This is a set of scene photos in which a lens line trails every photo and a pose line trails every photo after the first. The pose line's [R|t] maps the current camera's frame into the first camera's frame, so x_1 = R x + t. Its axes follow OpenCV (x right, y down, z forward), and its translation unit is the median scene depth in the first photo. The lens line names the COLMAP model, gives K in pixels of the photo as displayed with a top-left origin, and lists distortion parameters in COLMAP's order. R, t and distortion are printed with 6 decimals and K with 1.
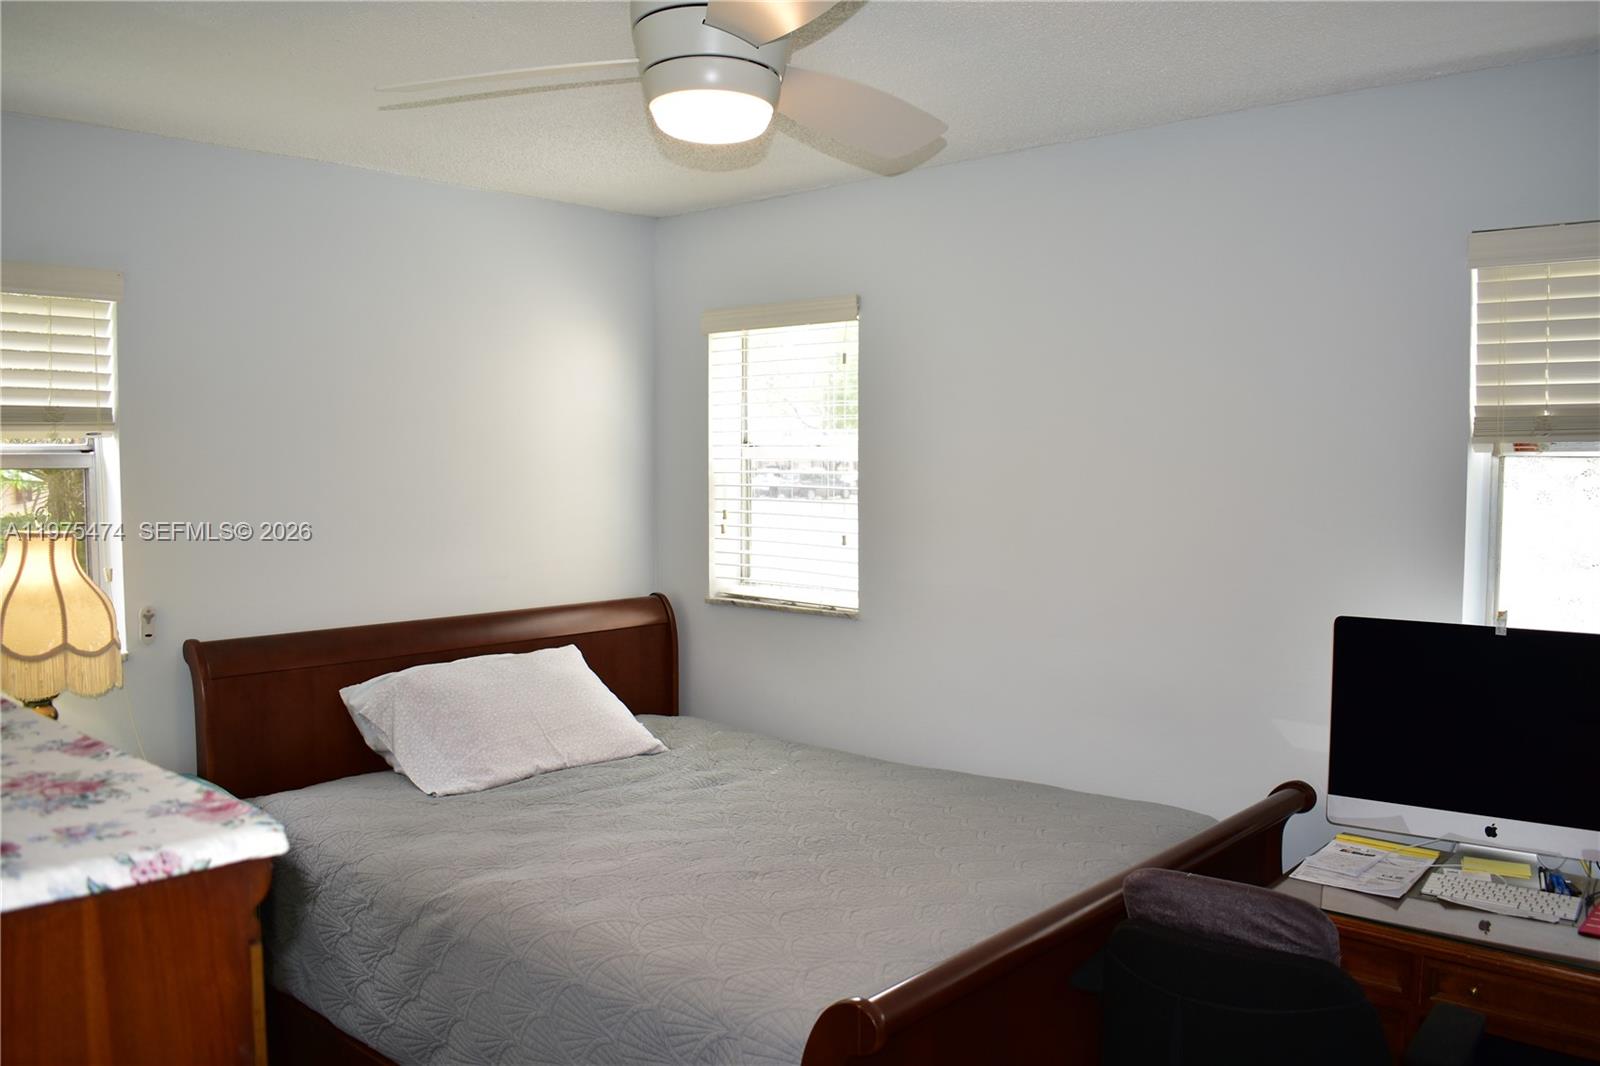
lens RADIAL K [[1259.2, 0, 805.4], [0, 1259.2, 535.2], [0, 0, 1]] dist [-0.094981, 0.017822]
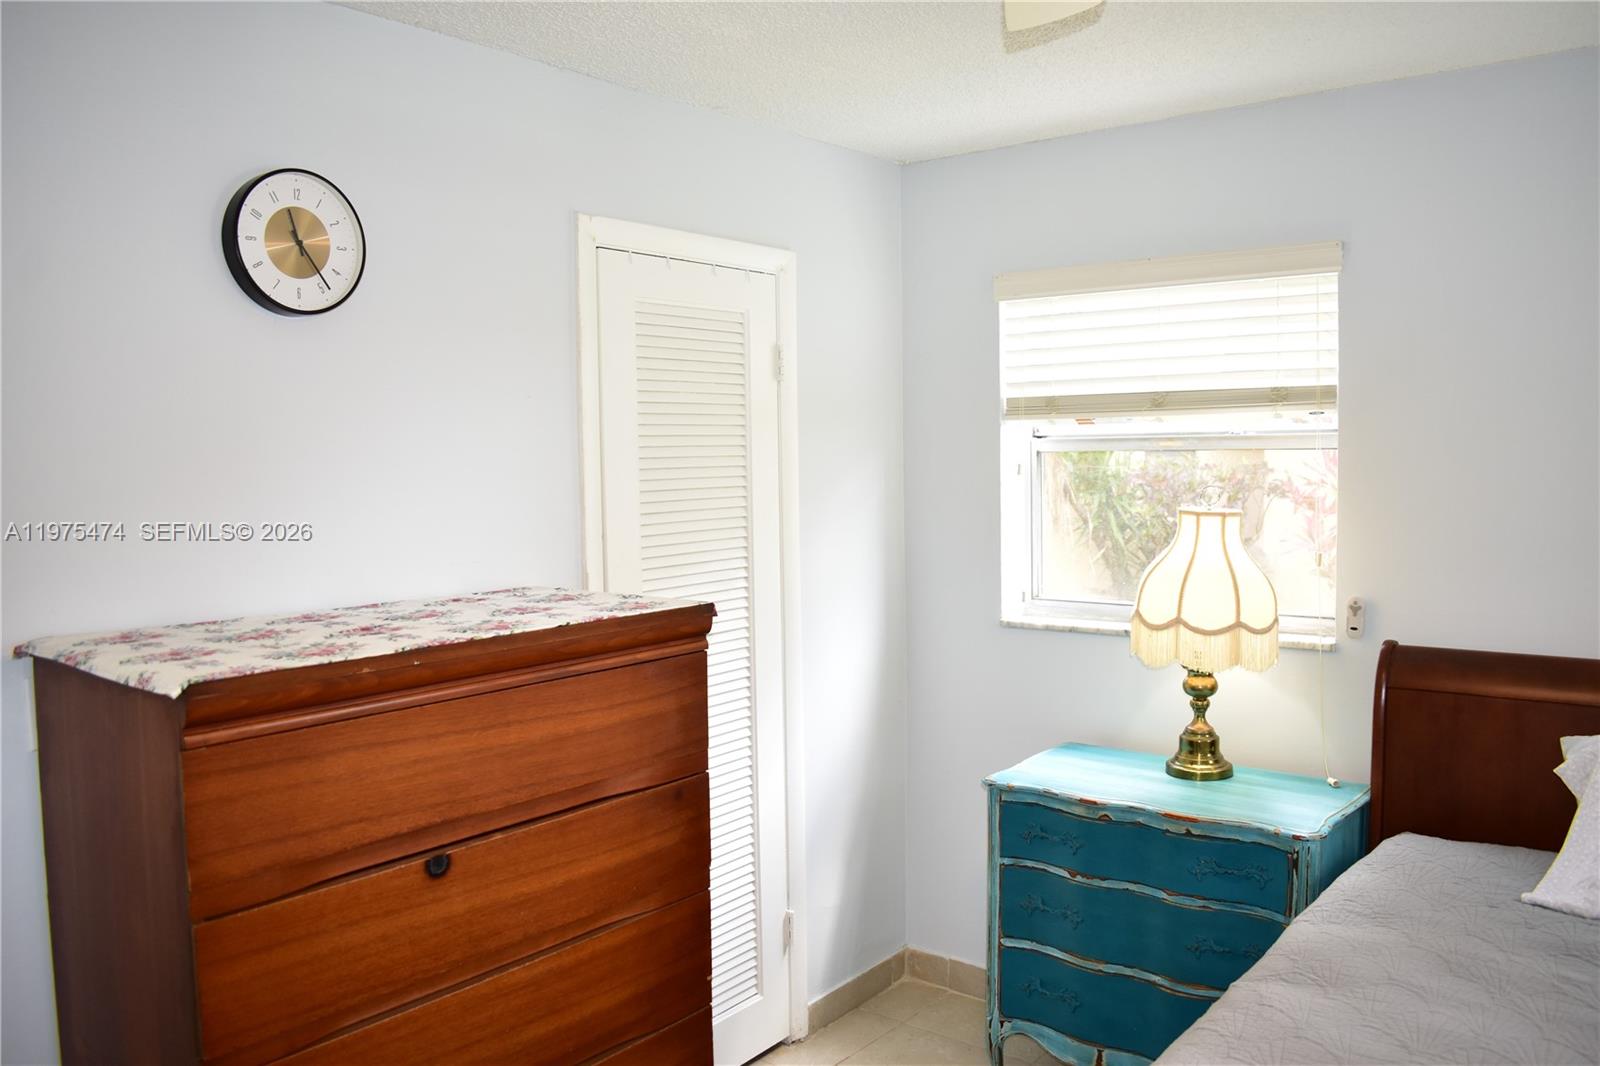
lens RADIAL K [[1259.2, 0, 804.6], [0, 1259.2, 531.8], [0, 0, 1]] dist [-0.094981, 0.017822]
pose [[0.066864, 0.061770, -0.995848, 0.385659], [-0.047873, 0.997131, 0.058636, -0.027771], [0.996613, 0.043753, 0.069629, 0.552897]]
